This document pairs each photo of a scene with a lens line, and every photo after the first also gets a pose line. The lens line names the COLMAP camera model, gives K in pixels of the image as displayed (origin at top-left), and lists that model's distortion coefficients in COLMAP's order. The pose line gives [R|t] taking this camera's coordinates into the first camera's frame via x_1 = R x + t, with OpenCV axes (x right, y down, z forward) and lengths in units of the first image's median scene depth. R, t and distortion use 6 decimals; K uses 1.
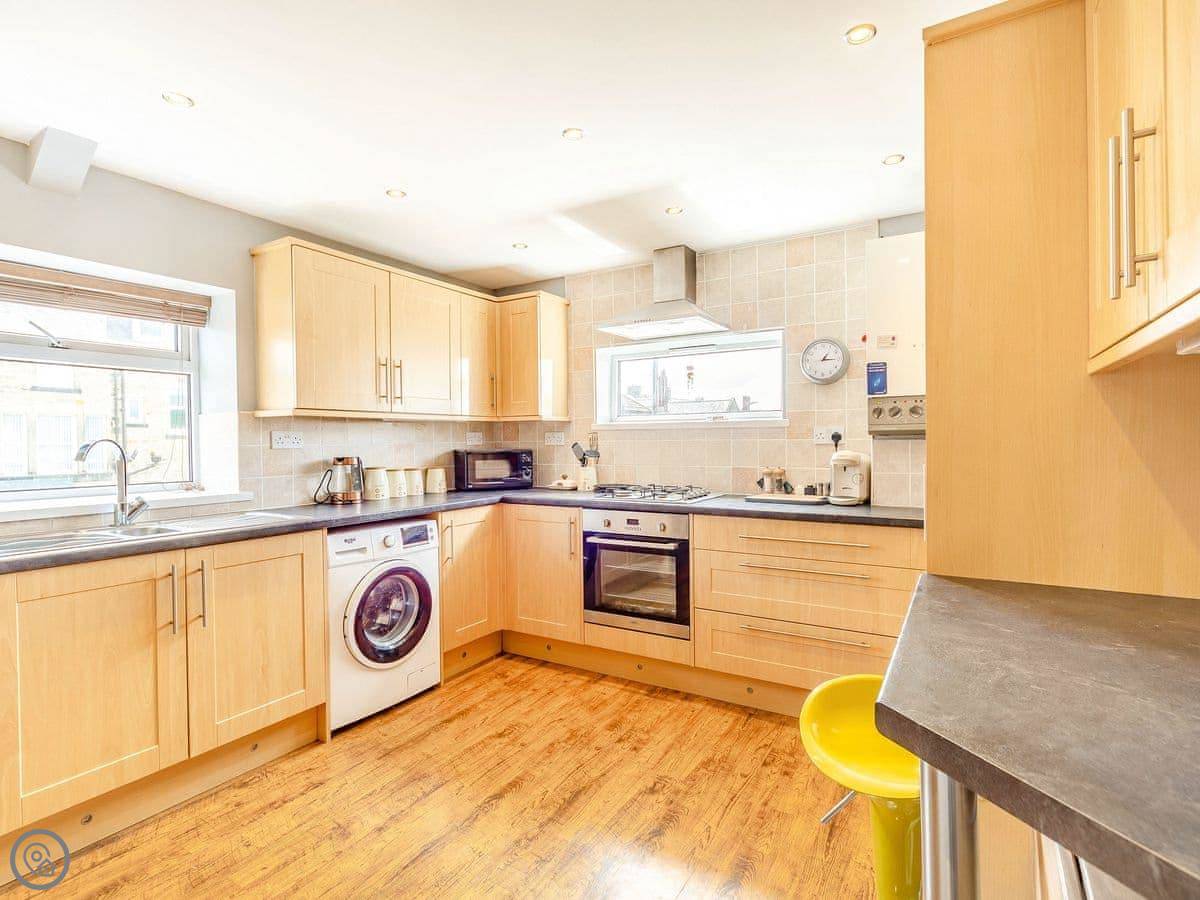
lens RADIAL K [[616.2, 0, 593.0], [0, 616.2, 445.9], [0, 0, 1]] dist [0.000545, 0.000602]
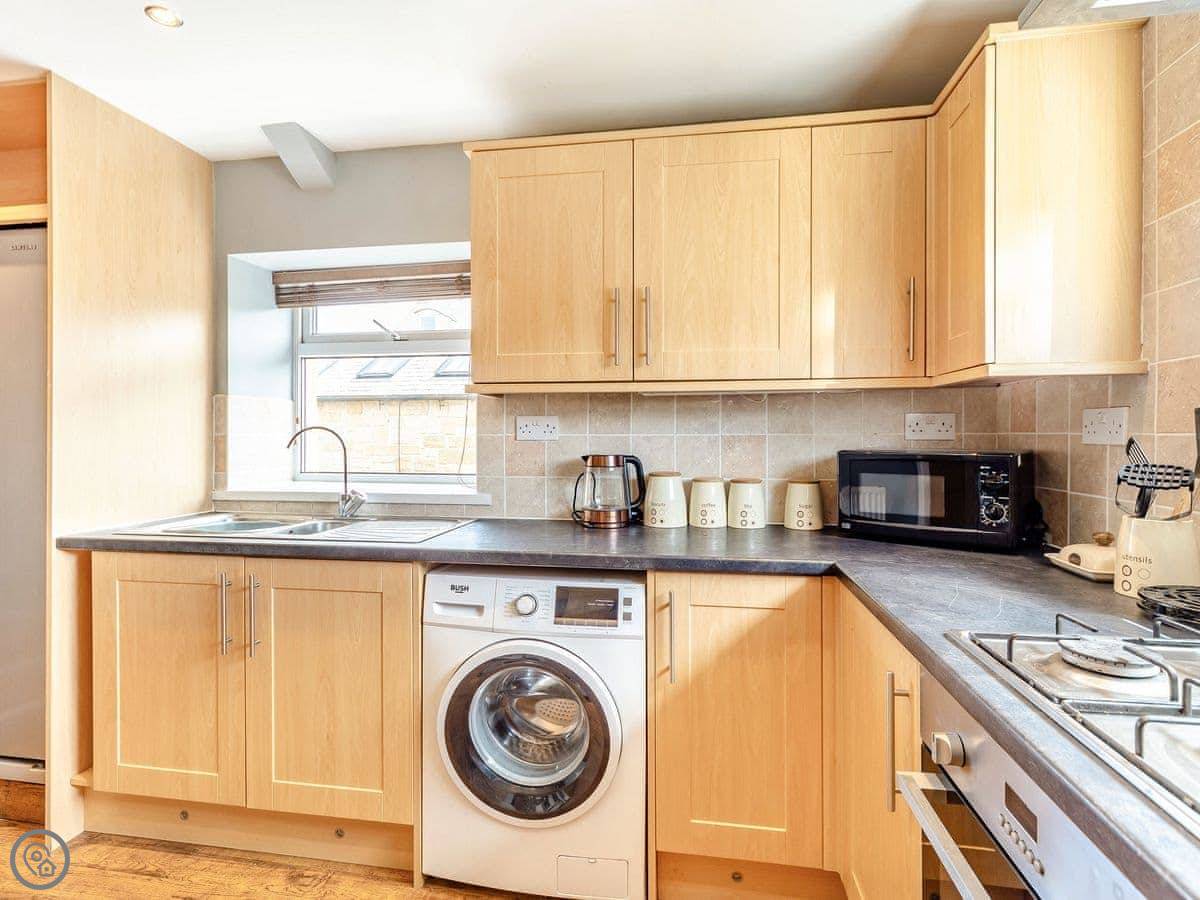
lens RADIAL K [[614.1, 0, 596.9], [0, 614.1, 434.6], [0, 0, 1]] dist [0.003126, 0.000806]
pose [[0.377892, 0.011250, -0.925781, 0.212945], [-0.010280, 0.999916, 0.007955, -0.008876], [0.925792, 0.006511, 0.377976, 0.804000]]
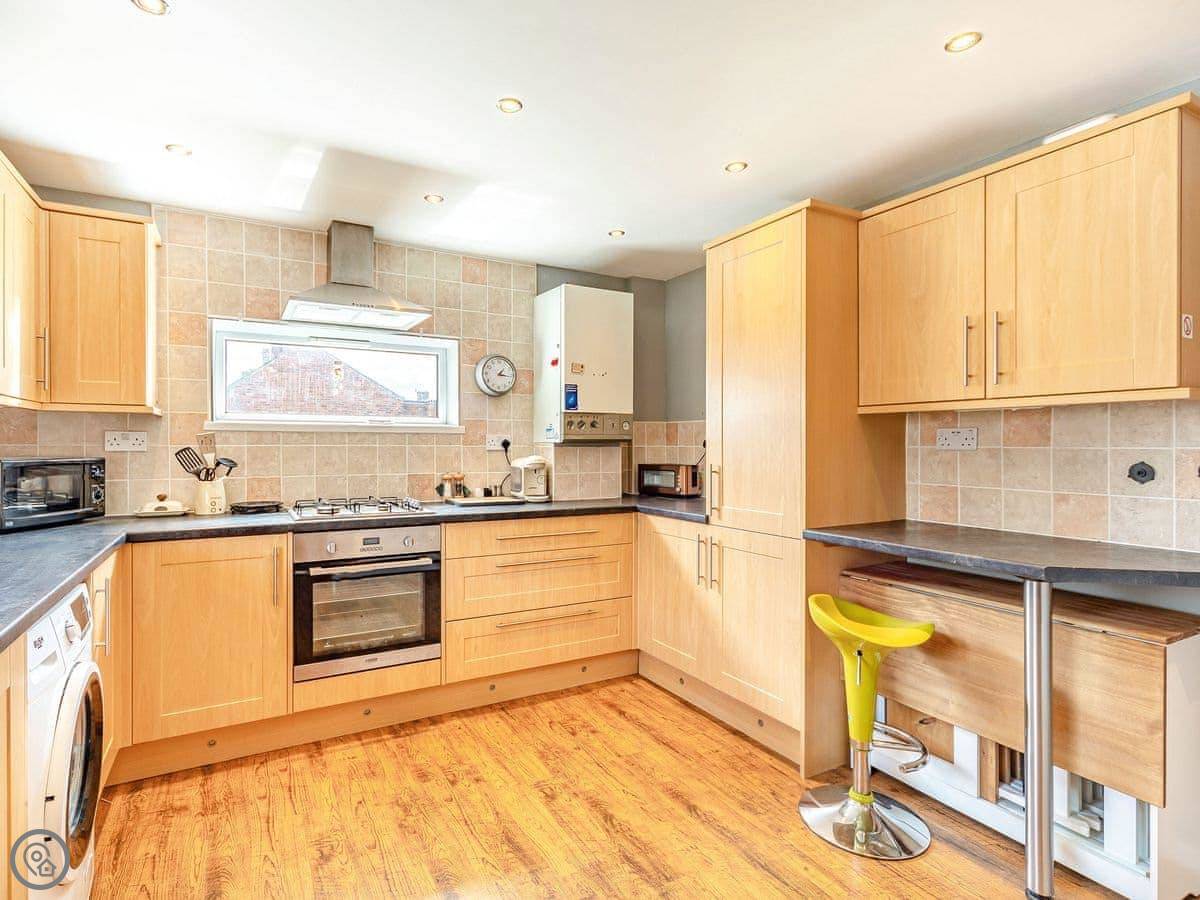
lens RADIAL K [[616.2, 0, 593.0], [0, 616.2, 445.9], [0, 0, 1]] dist [0.000545, 0.000602]
pose [[0.480508, 0.008164, 0.876953, -0.550611], [0.001910, 0.999945, -0.010356, 0.001423], [-0.876988, 0.006651, 0.480465, 0.335467]]
